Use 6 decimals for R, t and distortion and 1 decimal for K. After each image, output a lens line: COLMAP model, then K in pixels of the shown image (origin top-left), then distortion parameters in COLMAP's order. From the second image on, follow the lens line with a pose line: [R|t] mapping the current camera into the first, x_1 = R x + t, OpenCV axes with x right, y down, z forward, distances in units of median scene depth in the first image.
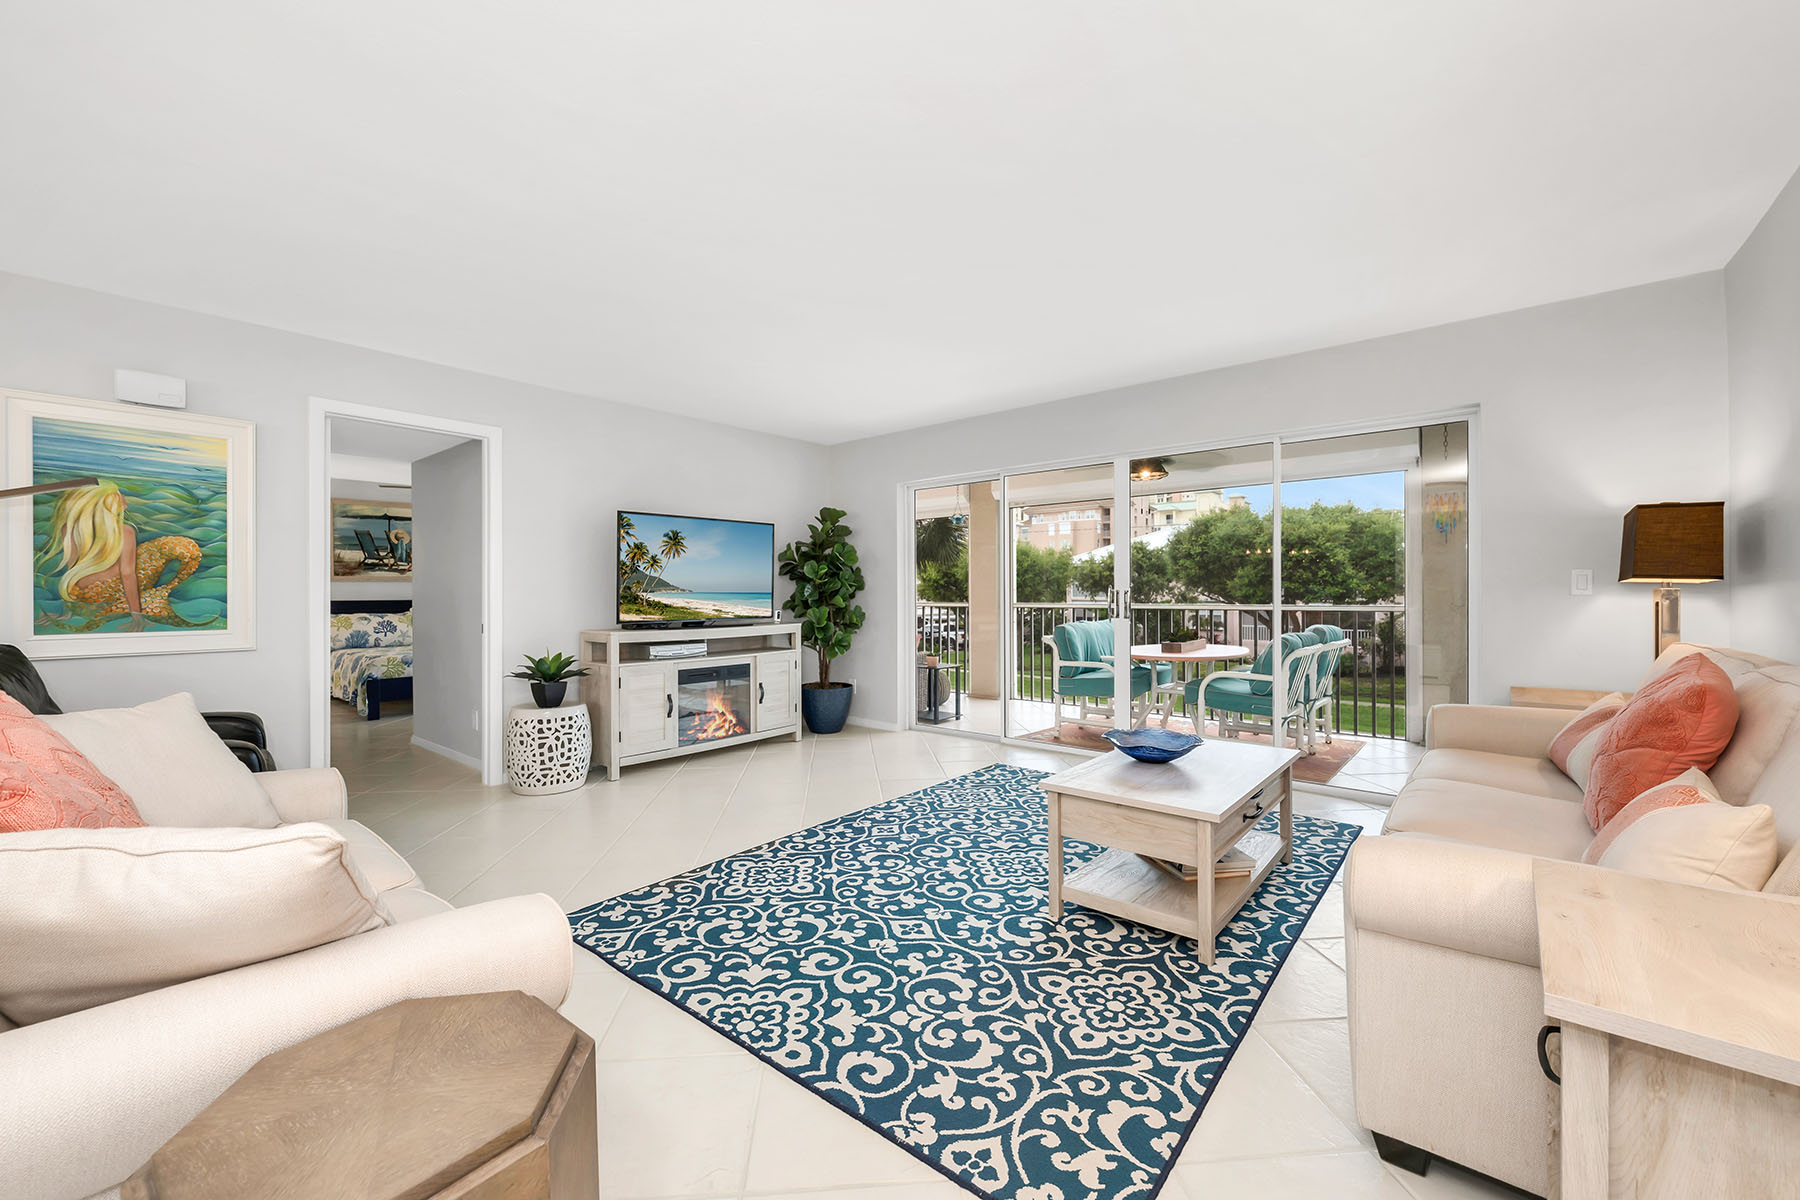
lens RADIAL K [[715.8, 0, 897.3], [0, 715.8, 595.7], [0, 0, 1]] dist [-0.001622, -0.000303]
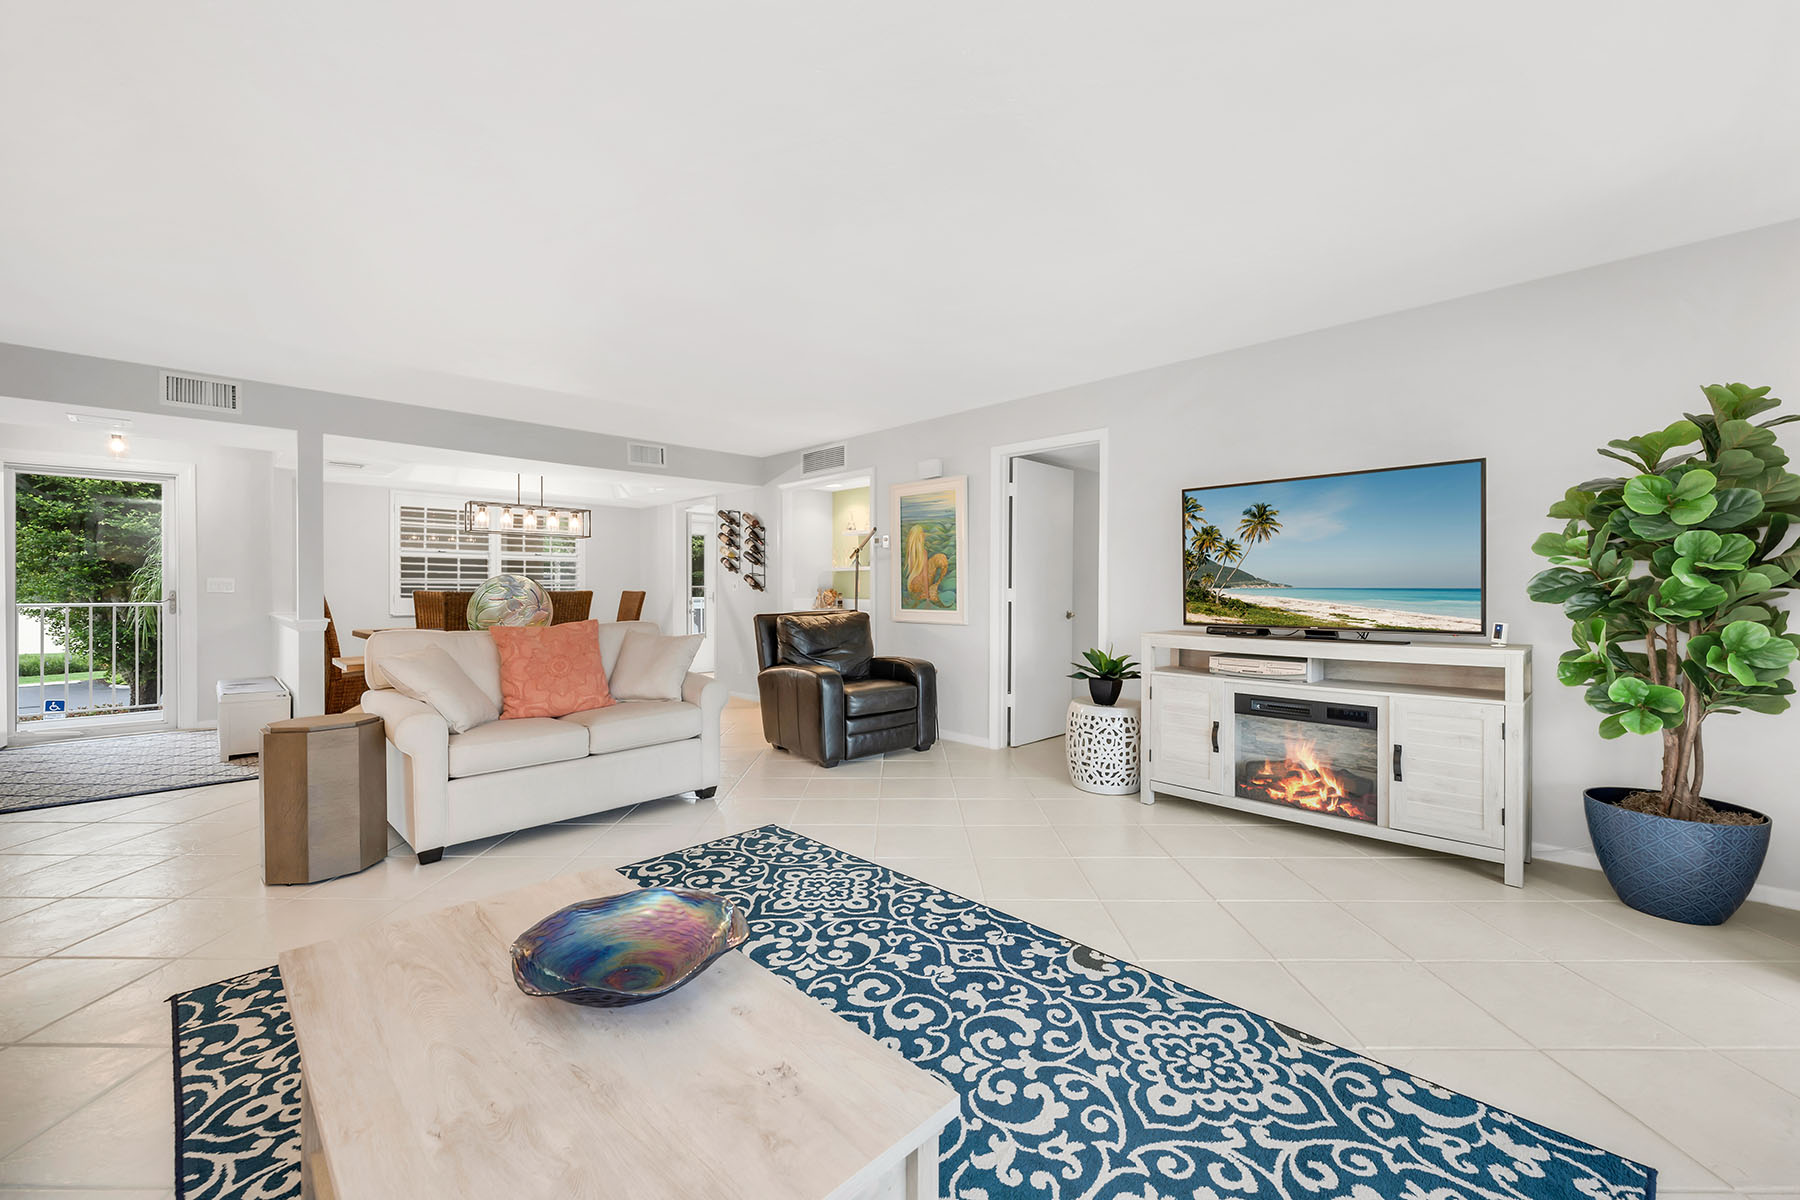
lens RADIAL K [[719.1, 0, 896.9], [0, 719.1, 569.3], [0, 0, 1]] dist [0.000015, -0.000005]
pose [[-0.086600, -0.022336, -0.995993, 0.572413], [-0.004395, 0.999747, -0.022038, -0.006823], [0.996233, 0.002469, -0.086676, 0.874630]]
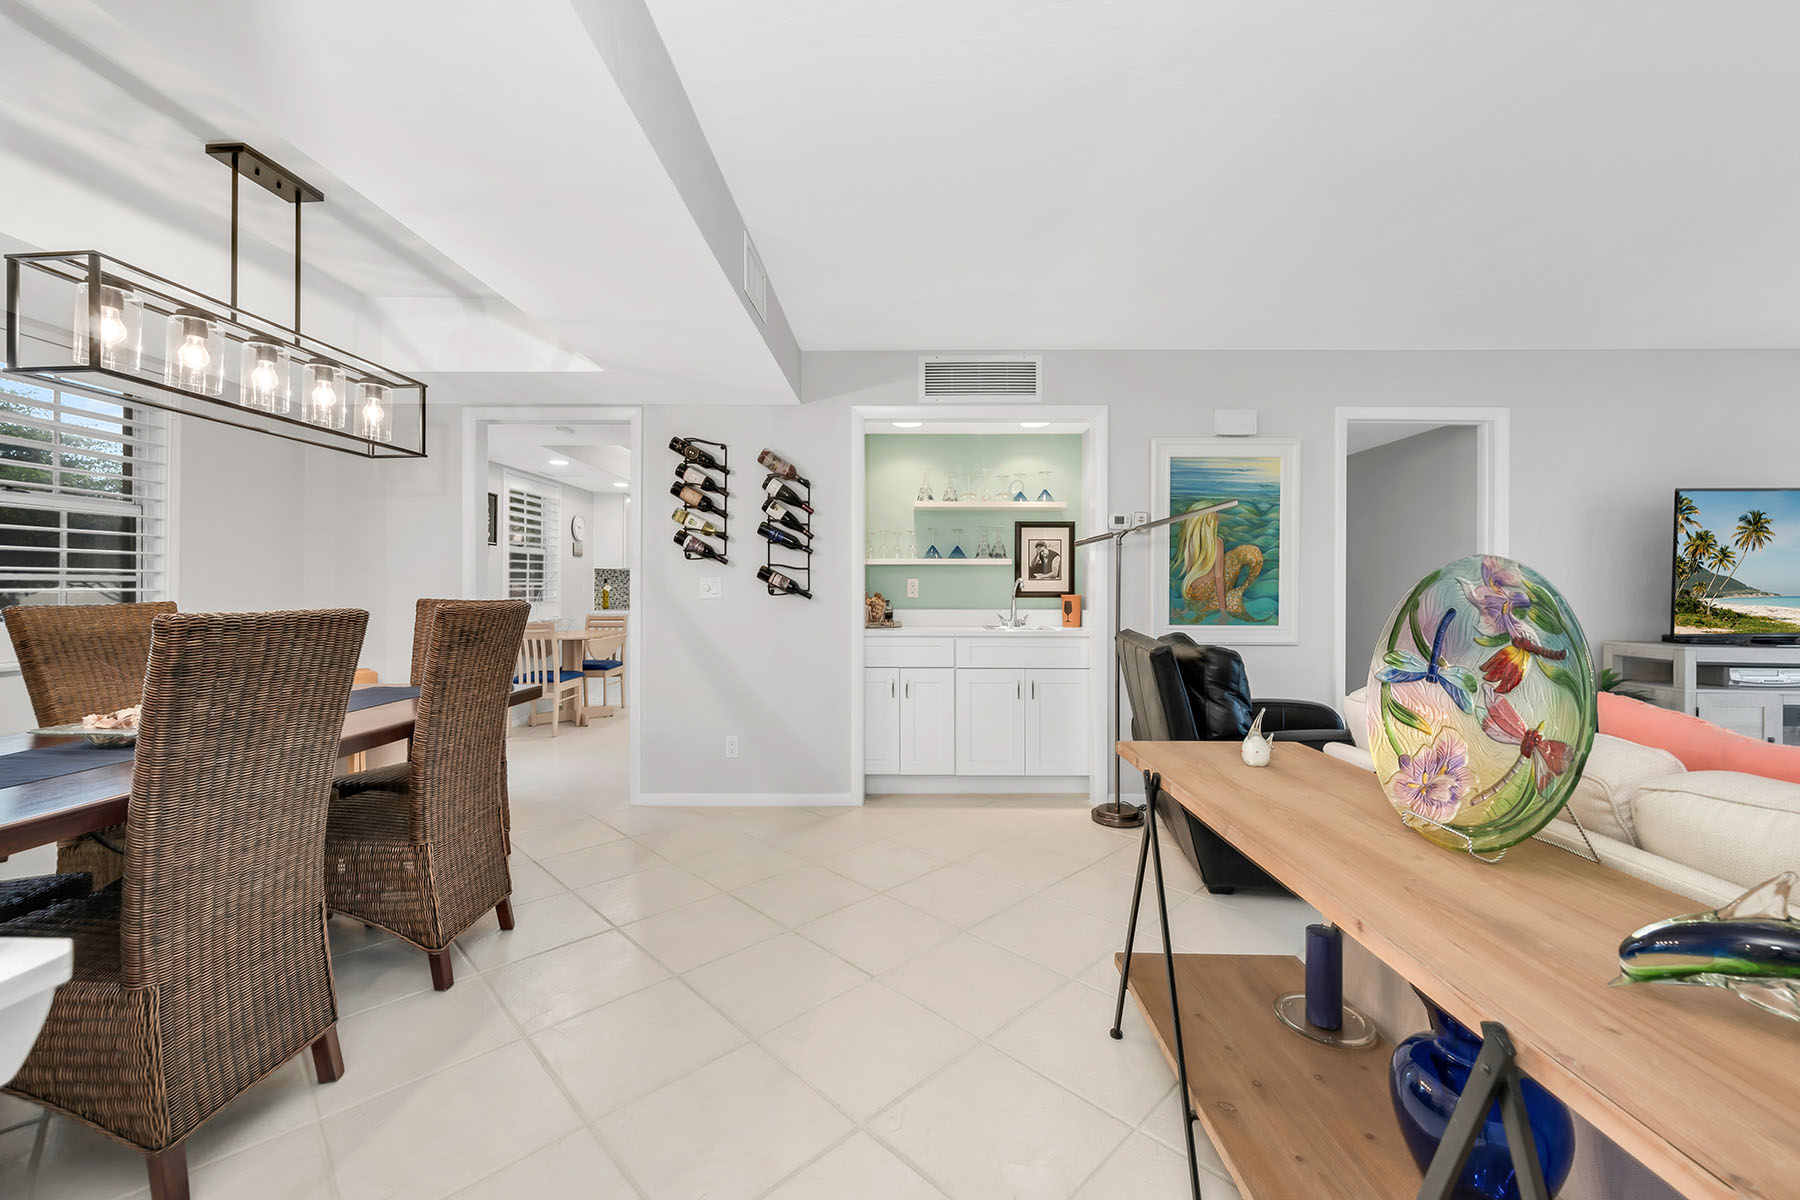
lens RADIAL K [[718.1, 0, 897.8], [0, 718.1, 588.4], [0, 0, 1]] dist [-0.000098, -0.000248]
pose [[0.639151, 0.006219, -0.769056, -0.390489], [-0.009055, 0.999959, 0.000561, -0.005990], [0.769028, 0.006605, 0.639181, -0.166096]]
